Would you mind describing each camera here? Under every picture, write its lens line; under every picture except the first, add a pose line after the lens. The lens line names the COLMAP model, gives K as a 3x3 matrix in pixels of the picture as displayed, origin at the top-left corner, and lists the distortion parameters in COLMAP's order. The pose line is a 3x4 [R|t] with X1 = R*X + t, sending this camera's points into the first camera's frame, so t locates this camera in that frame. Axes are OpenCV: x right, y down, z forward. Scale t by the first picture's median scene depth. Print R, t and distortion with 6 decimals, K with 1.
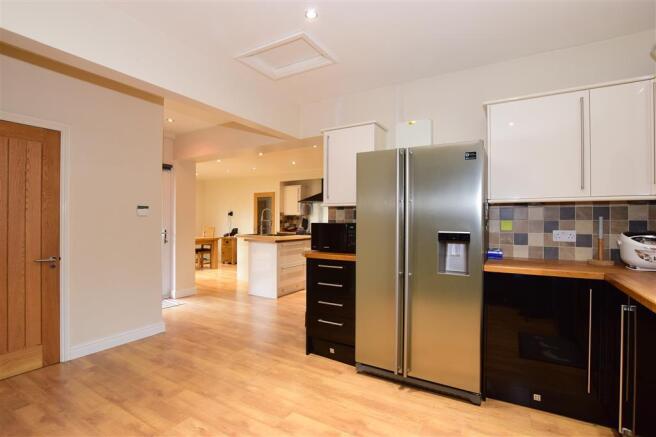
lens RADIAL K [[314.7, 0, 329.3], [0, 314.7, 222.8], [0, 0, 1]] dist [-0.014564, 0.000021]
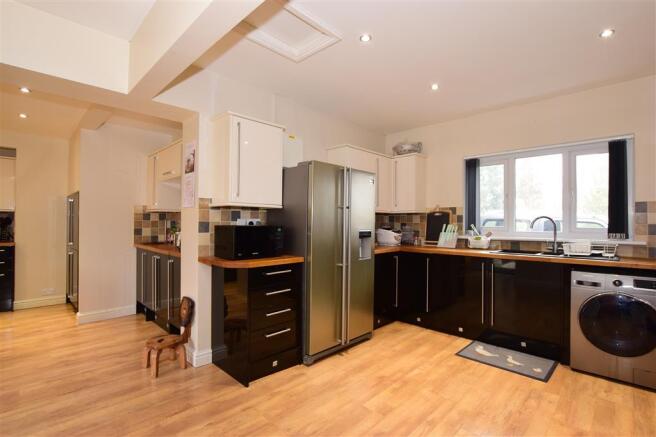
lens RADIAL K [[314.7, 0, 327.6], [0, 314.7, 220.5], [0, 0, 1]] dist [-0.014564, 0.000021]
pose [[0.234258, -0.001017, 0.972174, -0.372334], [0.003944, 0.999992, 0.000096, -0.005992], [-0.972166, 0.003812, 0.234260, 0.275505]]
